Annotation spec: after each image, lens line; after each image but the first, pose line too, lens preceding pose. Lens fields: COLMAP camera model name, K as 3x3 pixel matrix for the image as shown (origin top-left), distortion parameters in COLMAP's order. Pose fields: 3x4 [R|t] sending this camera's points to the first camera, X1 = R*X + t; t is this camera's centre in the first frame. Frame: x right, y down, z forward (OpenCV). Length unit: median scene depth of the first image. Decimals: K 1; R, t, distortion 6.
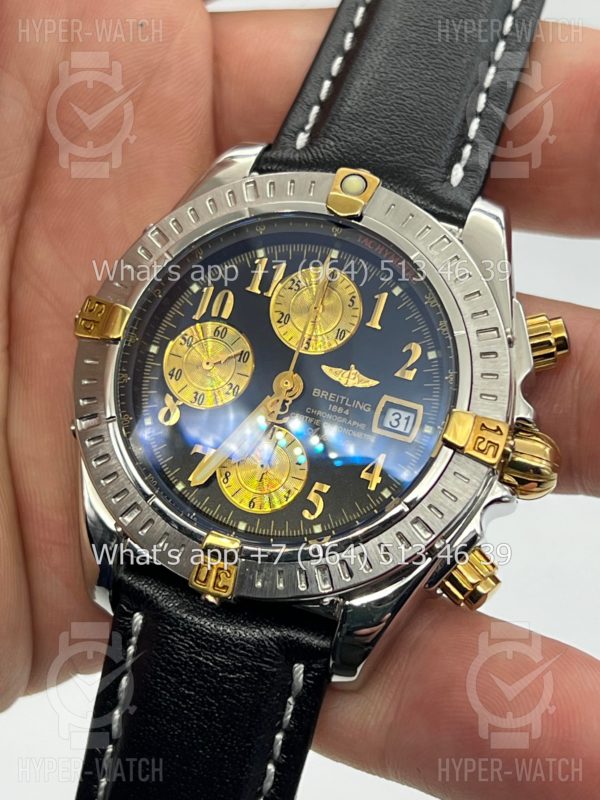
lens RADIAL K [[1864.4, 0, 302.0], [0, 1864.4, 404.8], [0, 0, 1]] dist [0.157746, 0.000000]
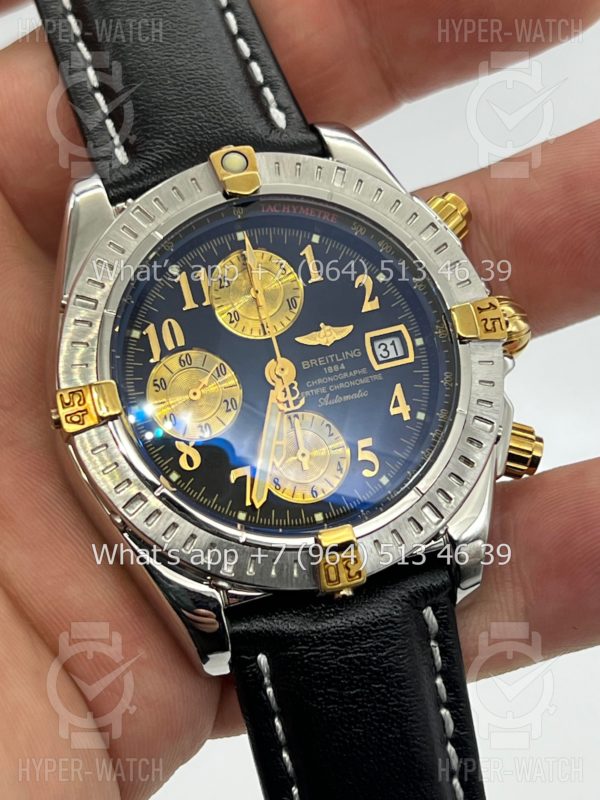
lens RADIAL K [[1864.4, 0, 301.2], [0, 1864.4, 401.8], [0, 0, 1]] dist [0.157746, 0.000000]
pose [[0.783214, -0.481868, 0.392911, -0.391843], [0.474064, 0.871704, 0.124083, -0.113234], [-0.402294, 0.089082, 0.911166, 0.100508]]
